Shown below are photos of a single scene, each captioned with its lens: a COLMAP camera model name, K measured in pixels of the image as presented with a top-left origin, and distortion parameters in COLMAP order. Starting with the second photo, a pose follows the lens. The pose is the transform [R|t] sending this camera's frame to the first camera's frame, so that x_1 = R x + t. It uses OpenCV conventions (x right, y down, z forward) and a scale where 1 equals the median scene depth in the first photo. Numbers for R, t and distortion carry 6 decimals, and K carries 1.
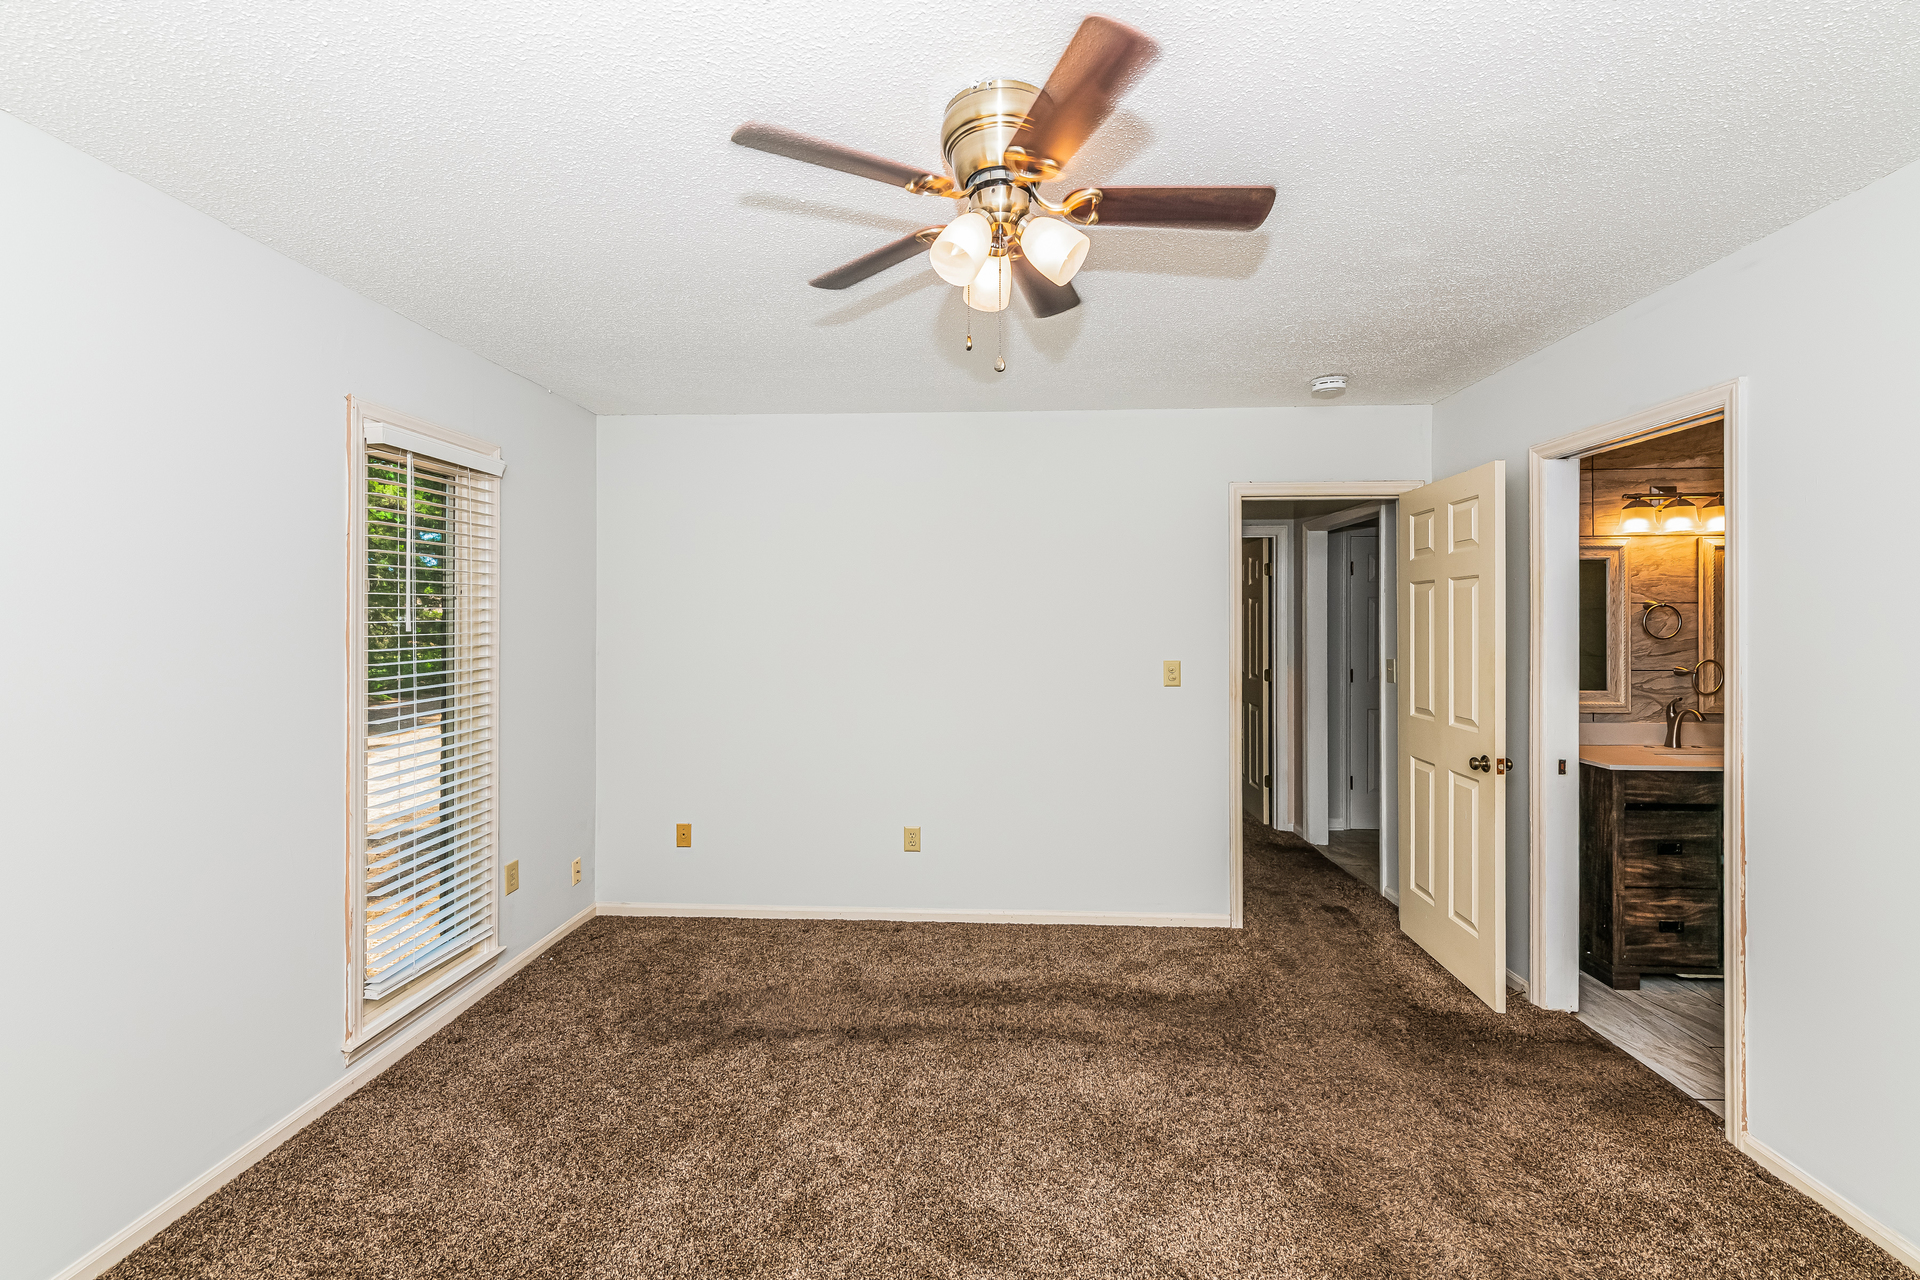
lens RADIAL K [[765.0, 0, 966.5], [0, 765.0, 616.8], [0, 0, 1]] dist [0.001476, 0.000066]
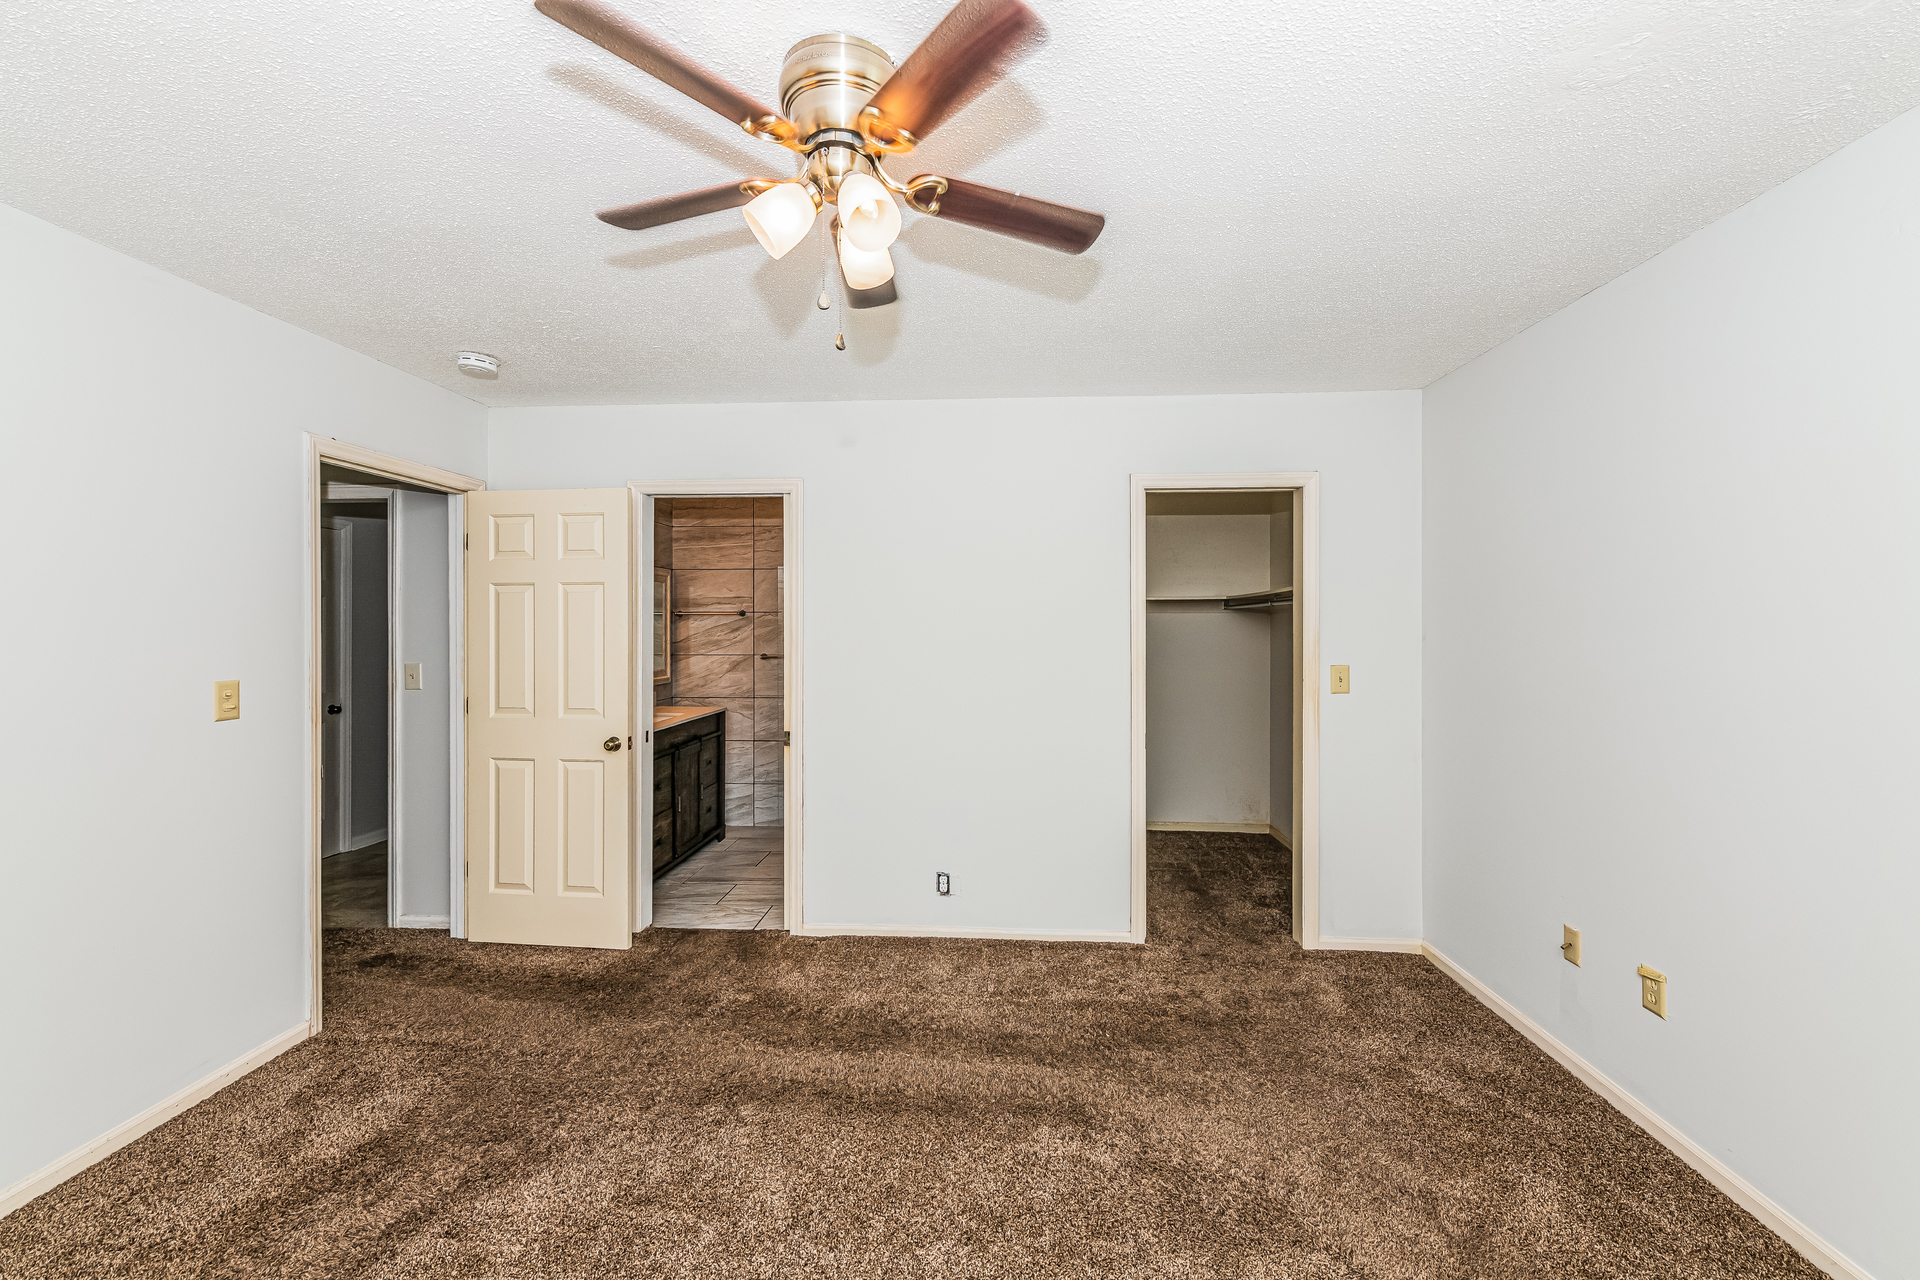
lens RADIAL K [[770.4, 0, 954.7], [0, 770.4, 621.4], [0, 0, 1]] dist [0.000098, -0.000006]
pose [[0.024342, 0.002857, 0.999700, -0.452763], [-0.000327, 0.999996, -0.002850, 0.009059], [-0.999704, -0.000257, 0.024342, 0.426567]]
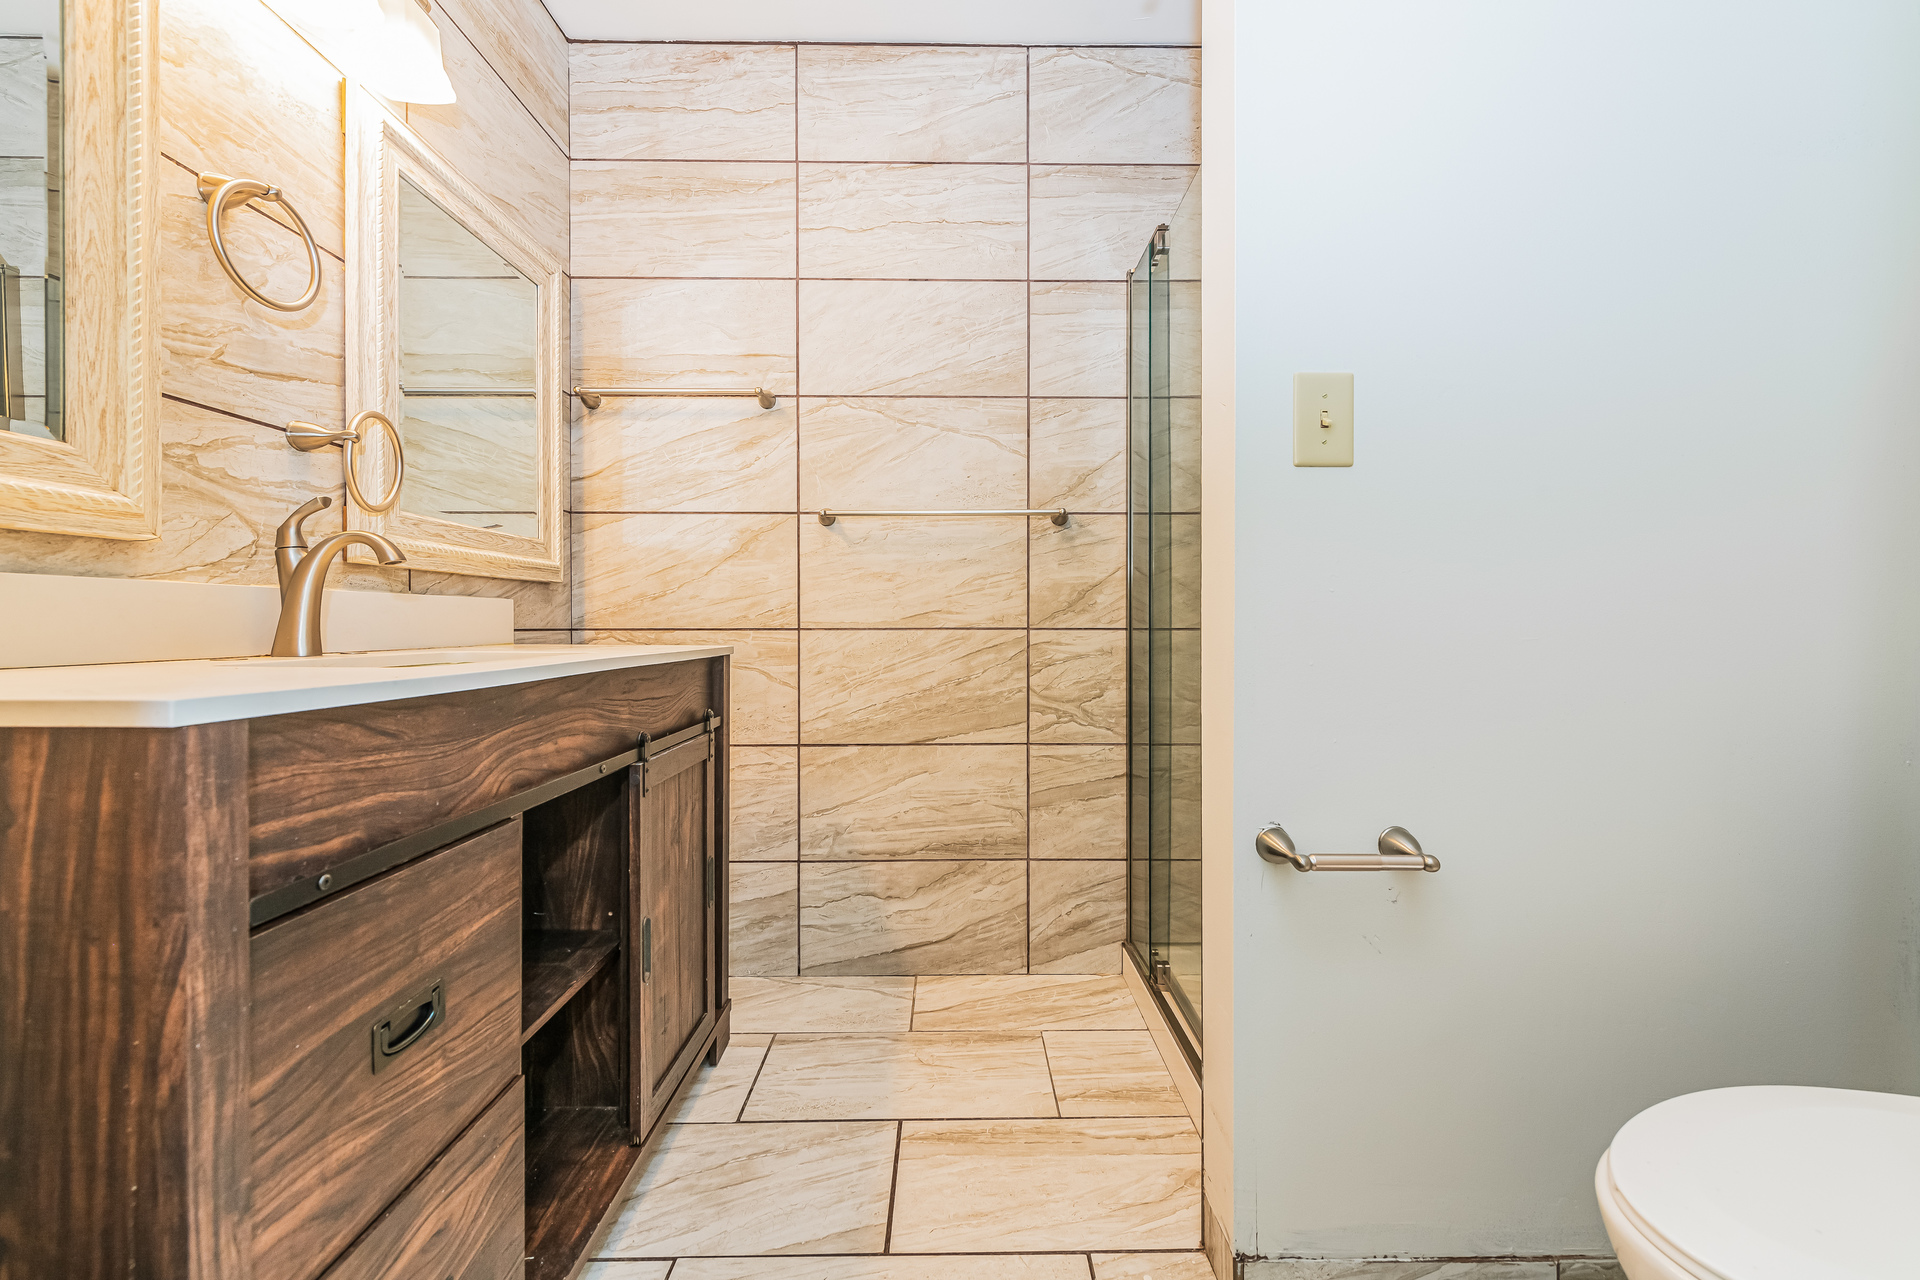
lens RADIAL K [[765.0, 0, 966.5], [0, 765.0, 616.8], [0, 0, 1]] dist [0.001476, 0.000066]
pose [[-0.062956, 0.005659, 0.998000, 0.659421], [0.003181, 0.999980, -0.005470, 0.175453], [-0.998011, 0.002830, -0.062973, 0.833963]]
